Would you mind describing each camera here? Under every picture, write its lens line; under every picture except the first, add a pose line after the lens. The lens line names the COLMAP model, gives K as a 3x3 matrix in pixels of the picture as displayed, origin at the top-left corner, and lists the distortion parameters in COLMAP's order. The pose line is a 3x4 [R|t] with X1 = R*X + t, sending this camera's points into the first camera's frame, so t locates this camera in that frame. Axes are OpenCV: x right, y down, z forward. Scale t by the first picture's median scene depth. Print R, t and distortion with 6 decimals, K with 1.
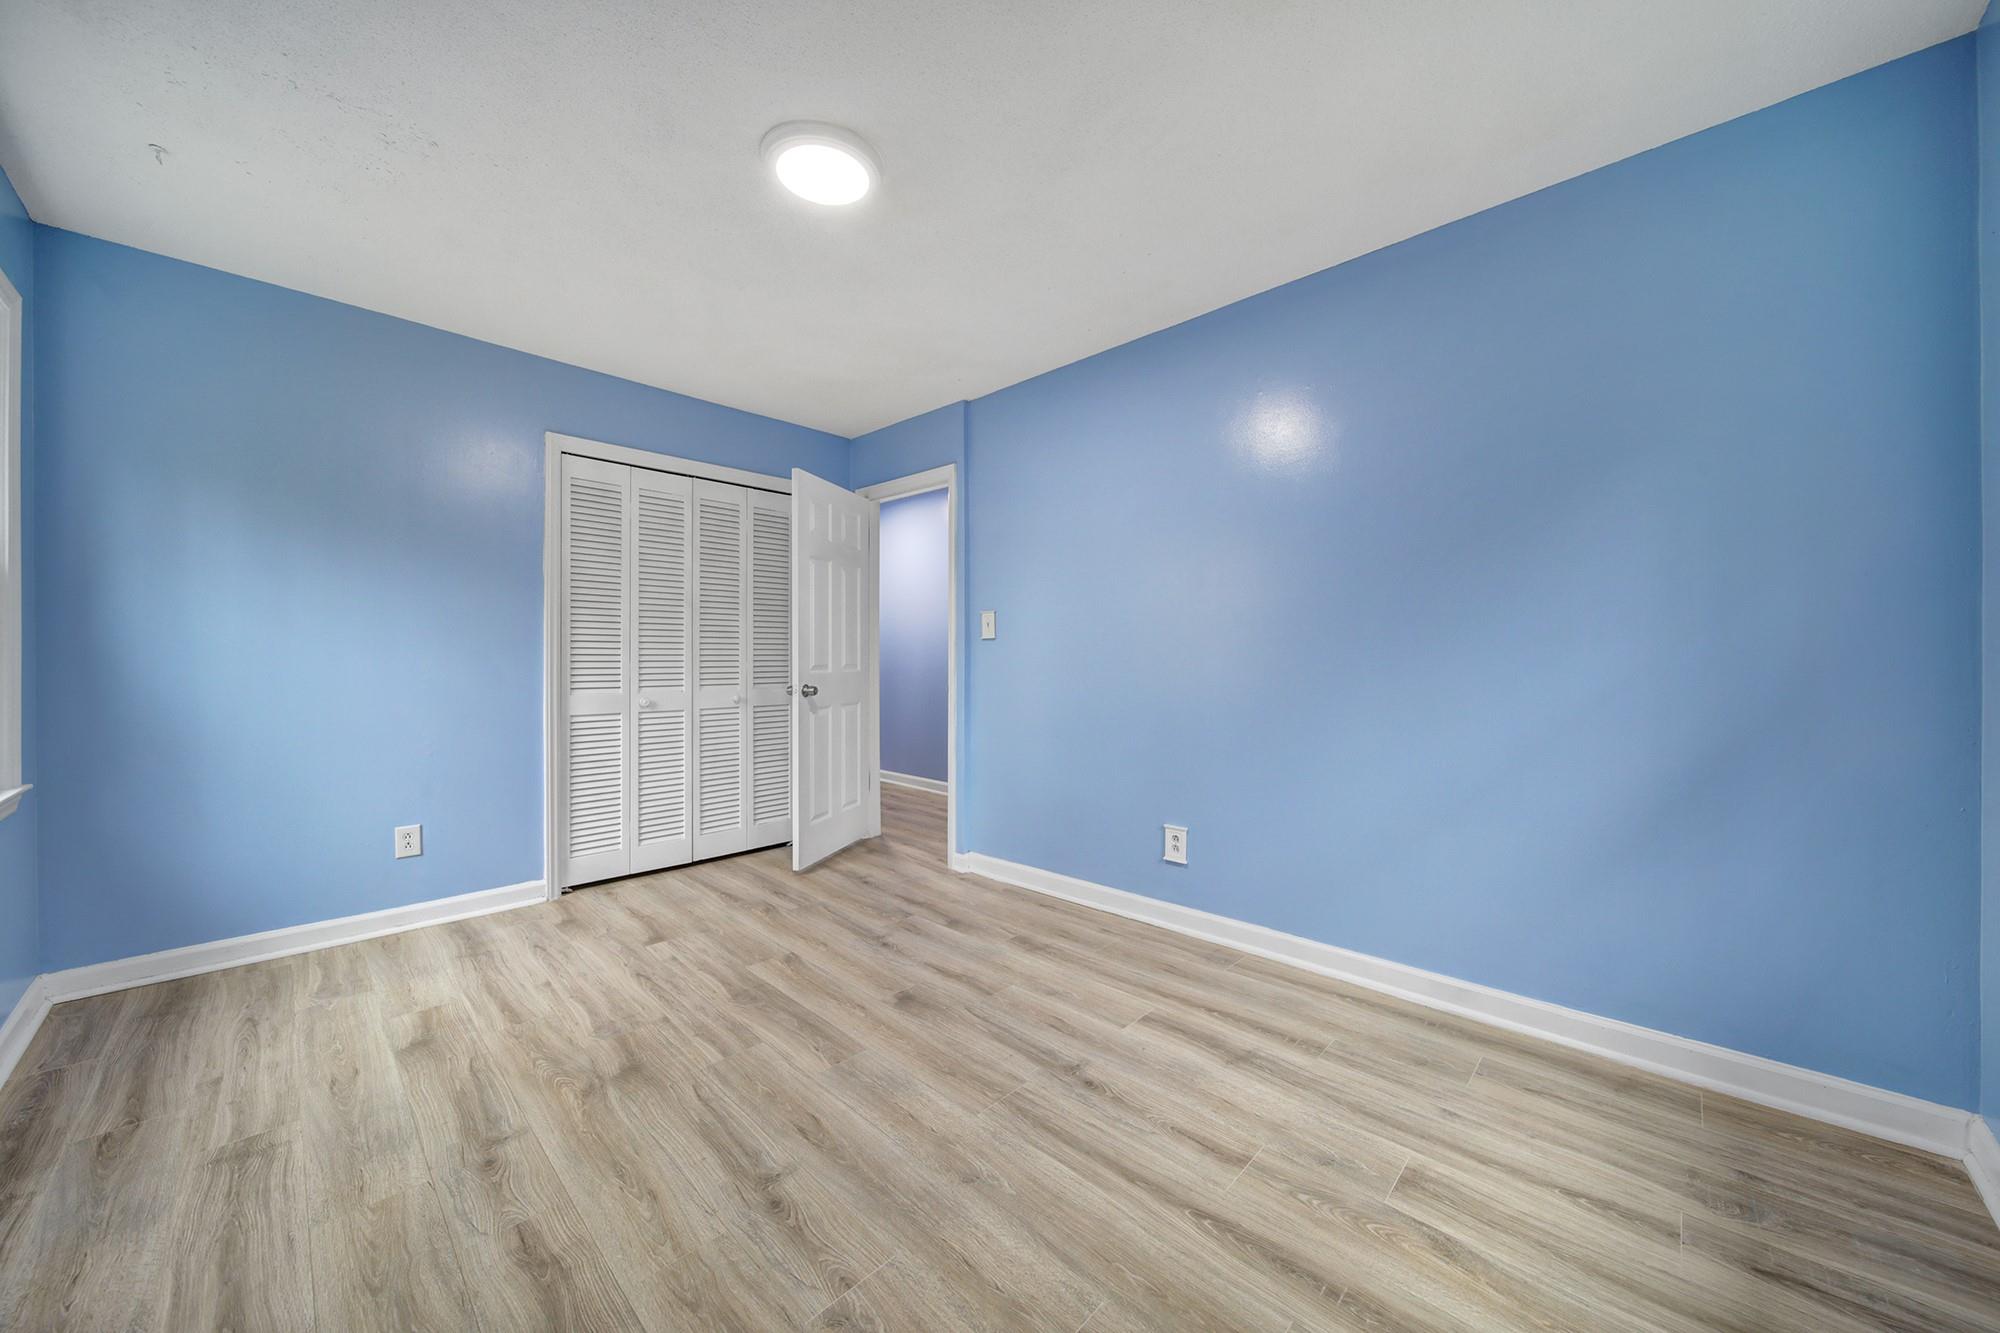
lens RADIAL K [[705.5, 0, 1000.4], [0, 705.5, 654.0], [0, 0, 1]] dist [-0.001518, -0.000460]
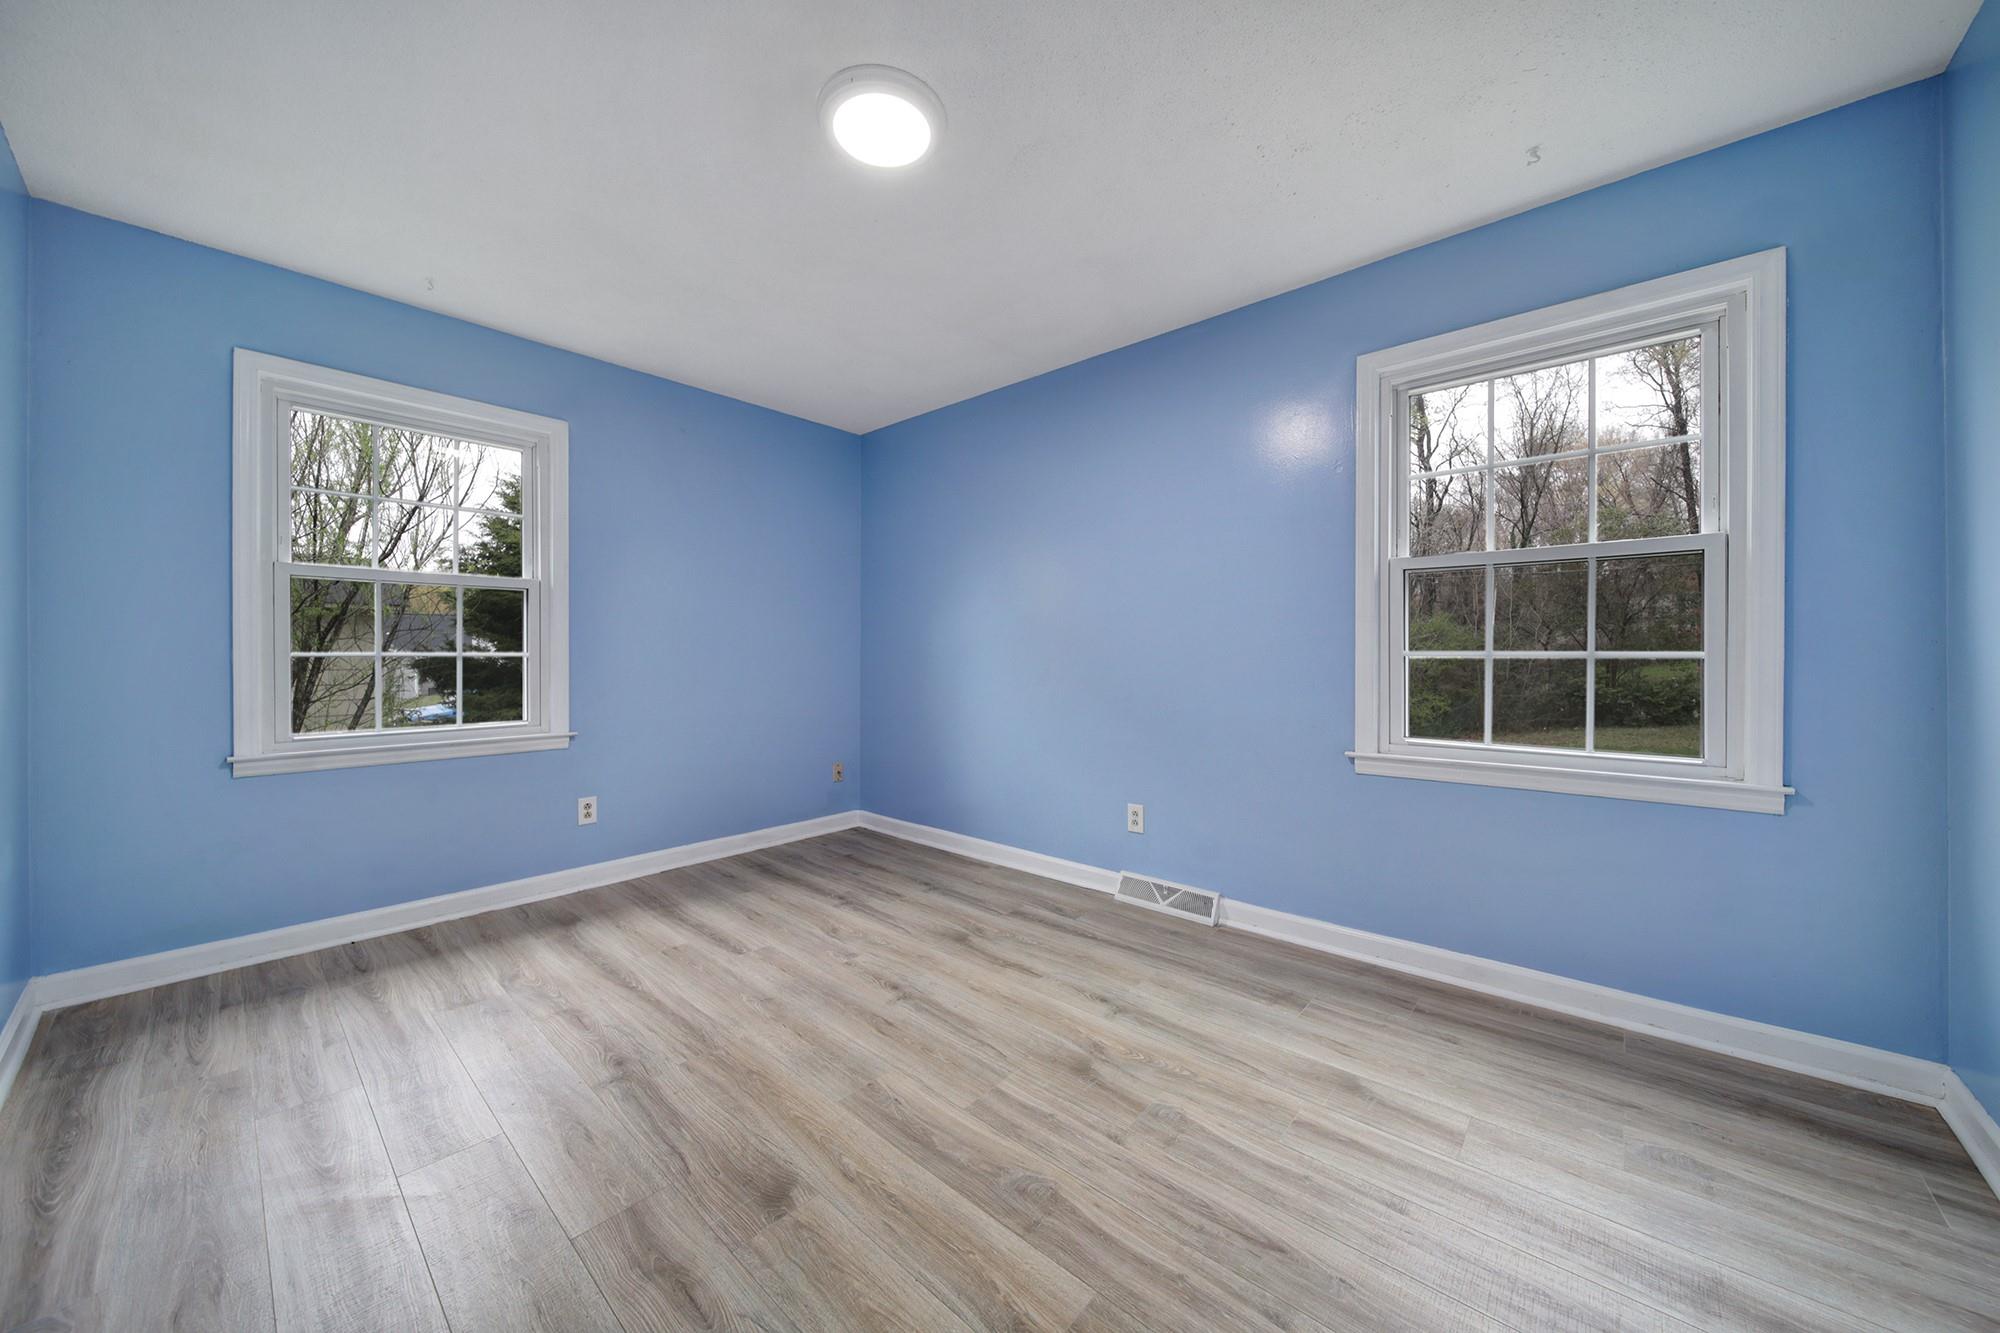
lens RADIAL K [[705.5, 0, 1000.4], [0, 705.5, 654.0], [0, 0, 1]] dist [-0.001518, -0.000460]
pose [[-0.999044, 0.002021, -0.043662, -0.381502], [0.001950, 0.999997, 0.001679, 0.013573], [0.043666, 0.001592, -0.999045, 2.033813]]
